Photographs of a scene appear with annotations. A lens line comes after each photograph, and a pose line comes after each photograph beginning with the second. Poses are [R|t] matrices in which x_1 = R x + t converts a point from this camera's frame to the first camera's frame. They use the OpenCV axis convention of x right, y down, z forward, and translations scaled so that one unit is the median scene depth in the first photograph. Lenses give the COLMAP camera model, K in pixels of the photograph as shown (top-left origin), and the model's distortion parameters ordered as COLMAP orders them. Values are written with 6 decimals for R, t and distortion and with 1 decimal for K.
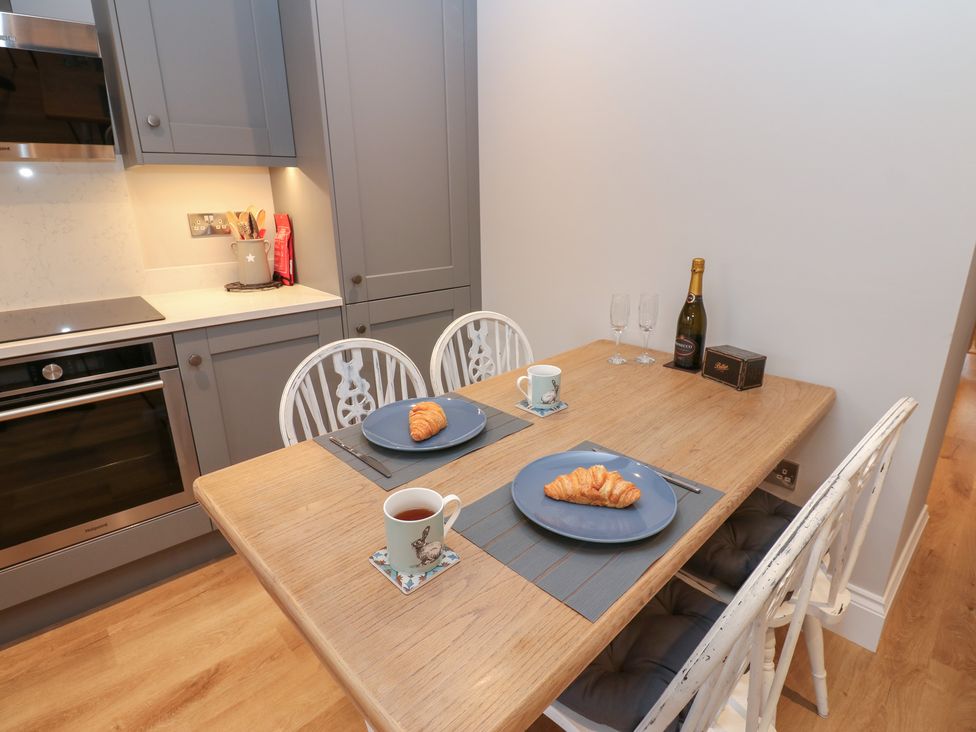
lens RADIAL K [[508.2, 0, 487.6], [0, 508.2, 352.6], [0, 0, 1]] dist [0.003775, -0.015346]
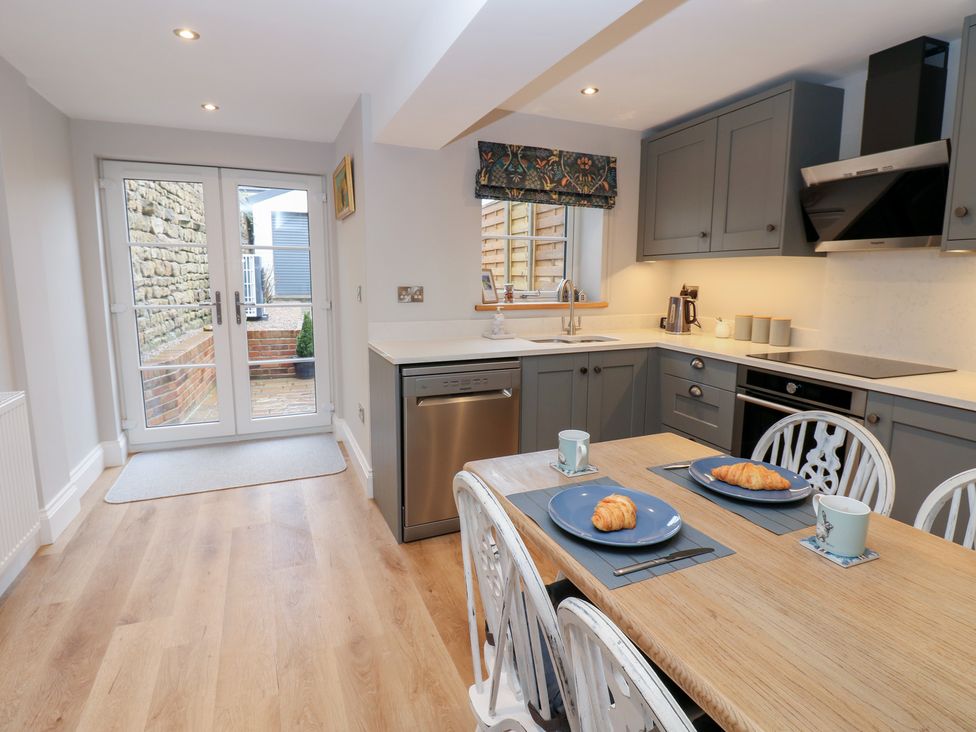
lens RADIAL K [[520.5, 0, 490.2], [0, 520.5, 354.5], [0, 0, 1]] dist [0.001864, -0.015815]
pose [[-0.350388, 0.152187, -0.924158, 0.730031], [-0.274818, 0.926574, 0.256780, -0.170173], [0.895379, 0.343947, -0.282837, 0.485033]]
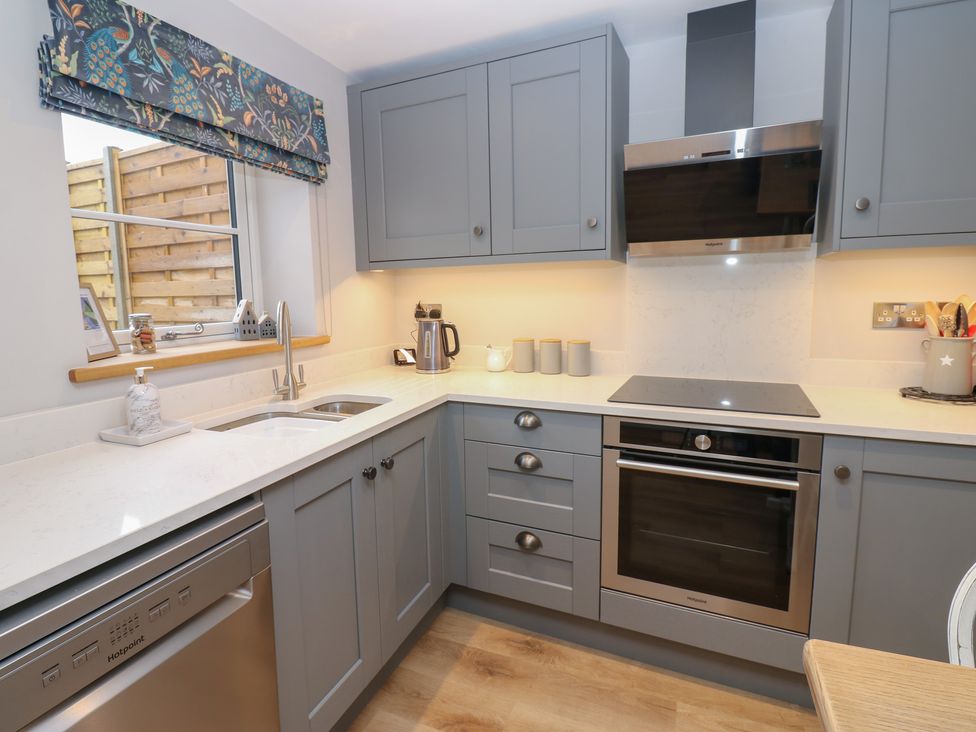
lens RADIAL K [[508.2, 0, 487.6], [0, 508.2, 352.6], [0, 0, 1]] dist [0.003775, -0.015346]
pose [[0.403398, 0.116196, -0.907617, -0.067081], [-0.257133, 0.966330, 0.009428, -0.031879], [0.878153, 0.229575, 0.419693, 0.078527]]
